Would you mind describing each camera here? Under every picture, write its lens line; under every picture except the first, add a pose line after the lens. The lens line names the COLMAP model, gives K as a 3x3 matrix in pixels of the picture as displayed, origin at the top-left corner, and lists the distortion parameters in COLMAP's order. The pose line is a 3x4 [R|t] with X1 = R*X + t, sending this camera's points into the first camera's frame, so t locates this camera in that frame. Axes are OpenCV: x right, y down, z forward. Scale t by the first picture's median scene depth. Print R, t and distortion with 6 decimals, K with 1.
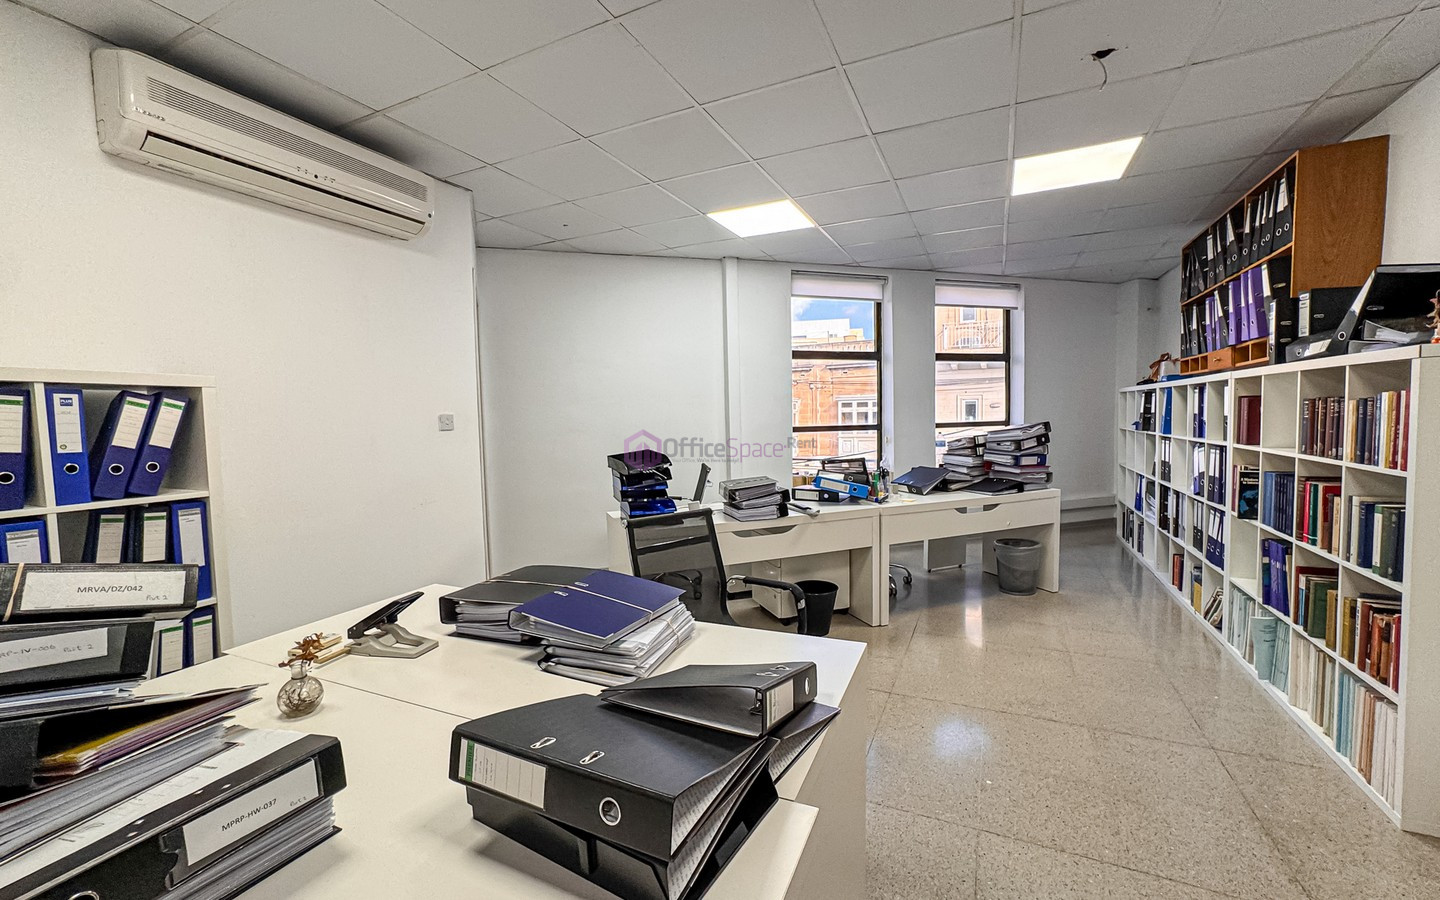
lens RADIAL K [[580.0, 0, 733.8], [0, 580.0, 450.4], [0, 0, 1]] dist [-0.019232, 0.006458]
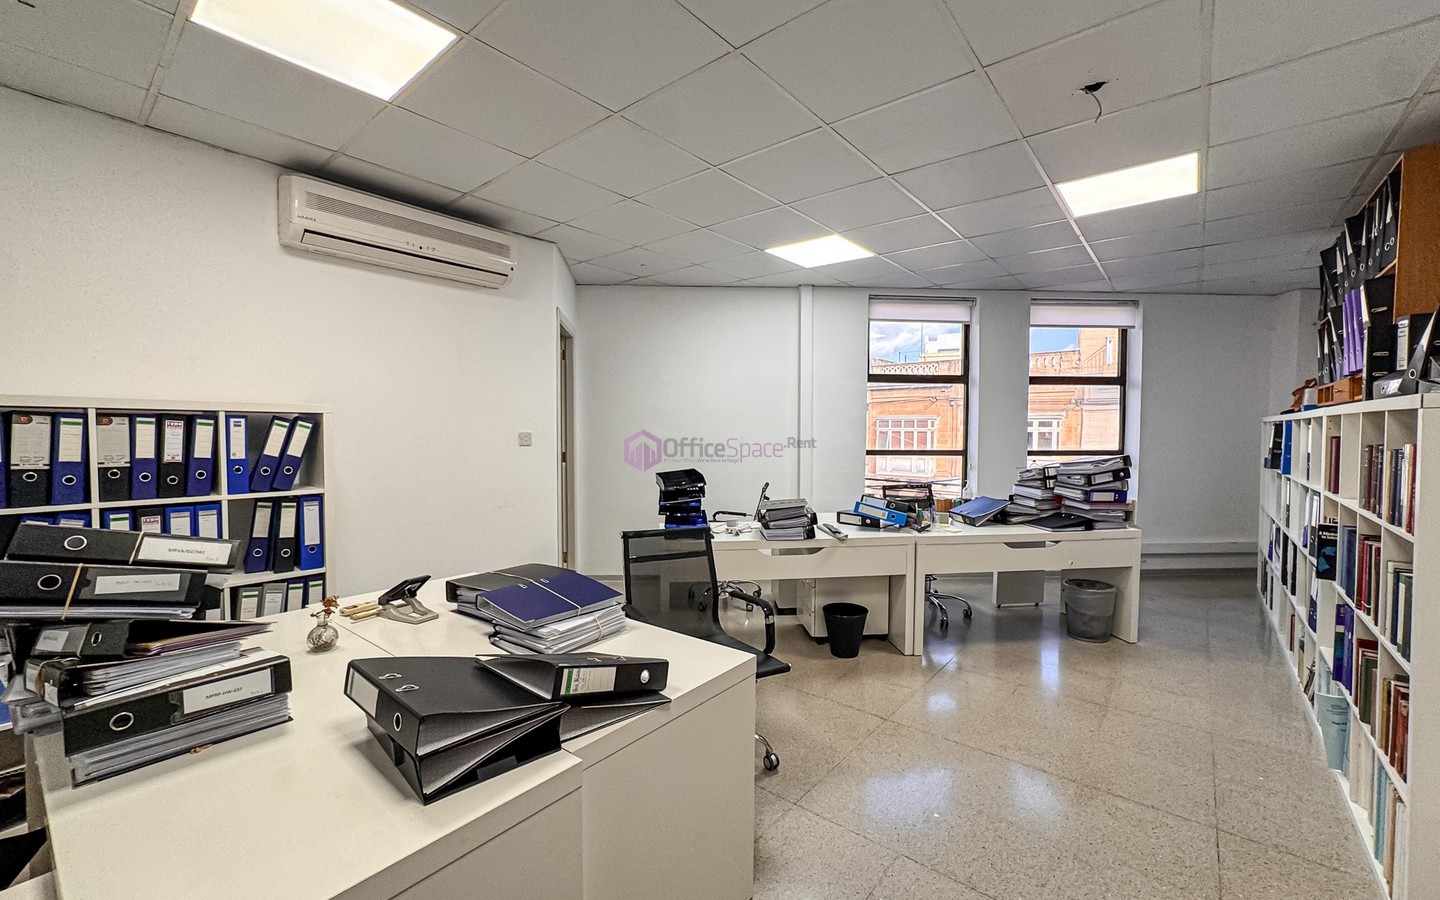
lens RADIAL K [[580.0, 0, 722.8], [0, 580.0, 451.4], [0, 0, 1]] dist [-0.019232, 0.006458]
pose [[0.968985, 0.034769, -0.244660, 0.220953], [-0.040182, 0.999045, -0.017163, -0.022042], [0.243830, 0.026462, 0.969457, -0.065501]]
